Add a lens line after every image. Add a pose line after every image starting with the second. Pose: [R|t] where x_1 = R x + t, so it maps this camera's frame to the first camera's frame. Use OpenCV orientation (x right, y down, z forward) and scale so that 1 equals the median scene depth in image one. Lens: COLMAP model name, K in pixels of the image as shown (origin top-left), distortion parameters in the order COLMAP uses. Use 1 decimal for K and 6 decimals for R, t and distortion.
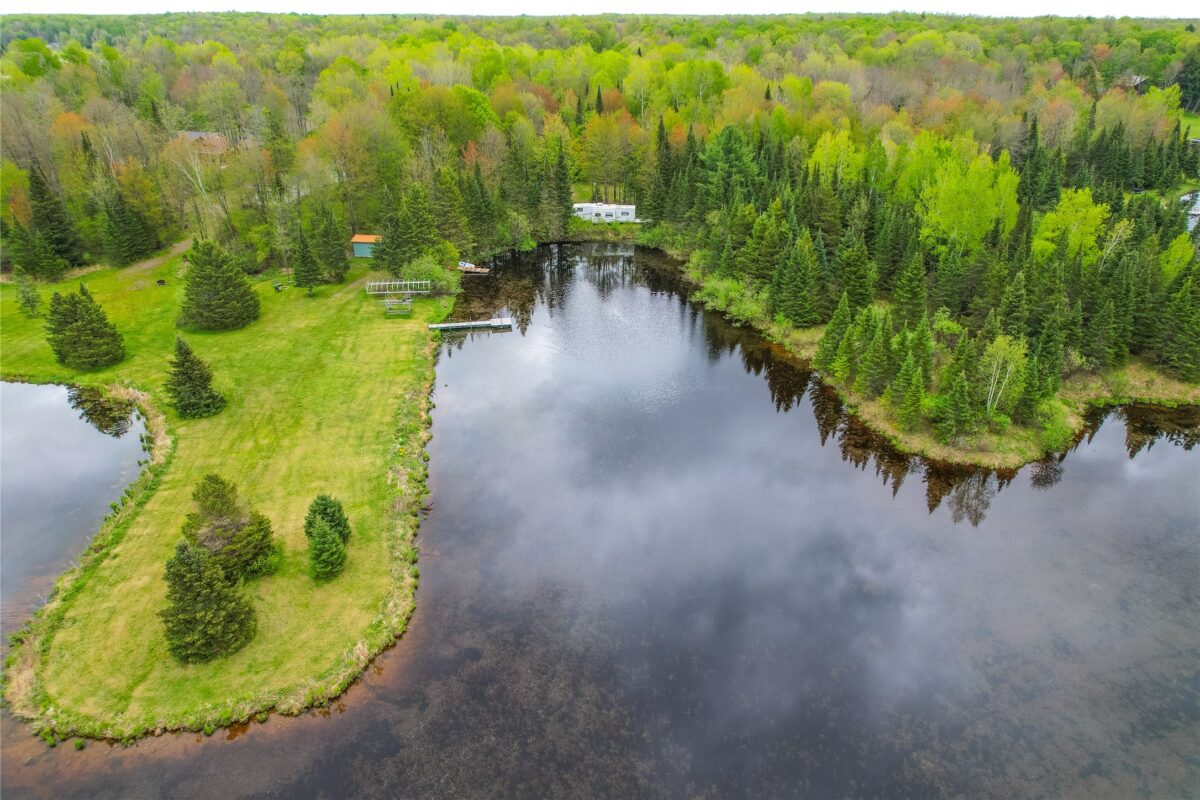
lens RADIAL K [[767.2, 0, 609.7], [0, 767.2, 403.9], [0, 0, 1]] dist [-0.080454, 0.069869]
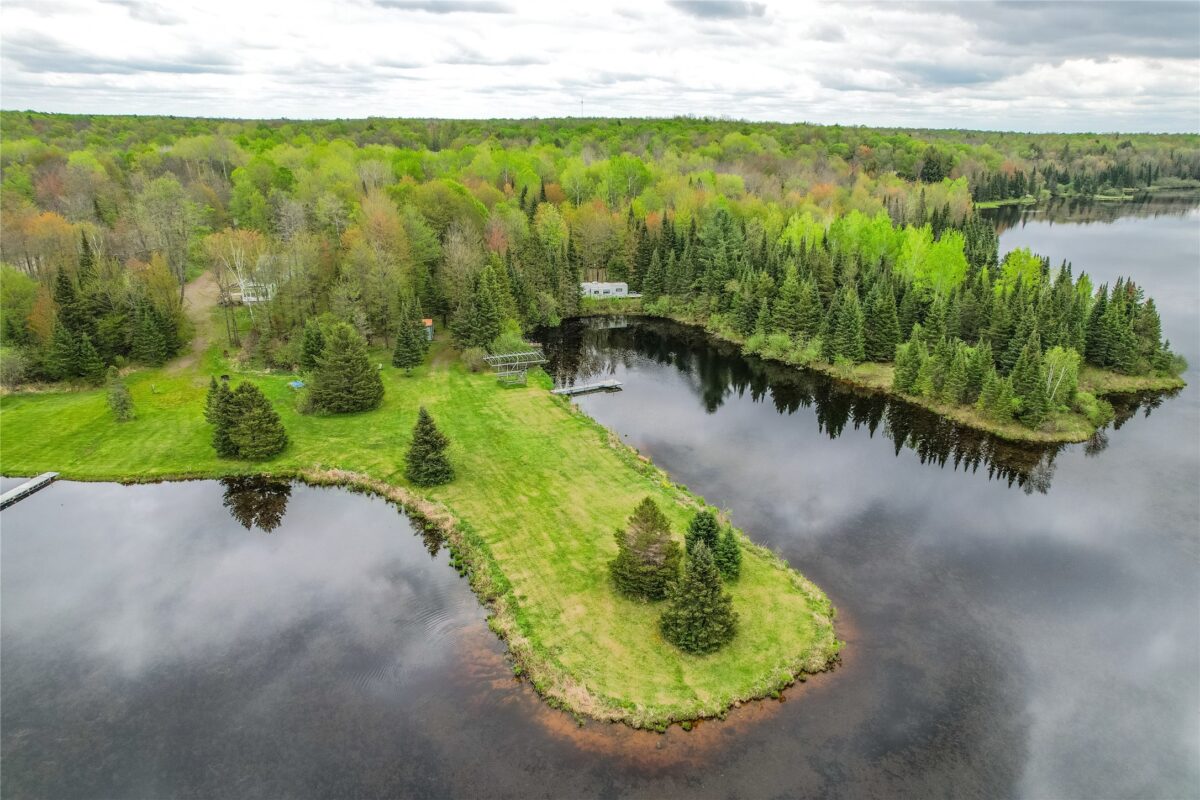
lens RADIAL K [[767.2, 0, 609.7], [0, 767.2, 403.9], [0, 0, 1]] dist [-0.080454, 0.069869]
pose [[0.953237, -0.093464, 0.287408, -0.450266], [0.126651, 0.986985, -0.099097, 0.030876], [-0.274405, 0.130864, 0.952668, -0.046633]]
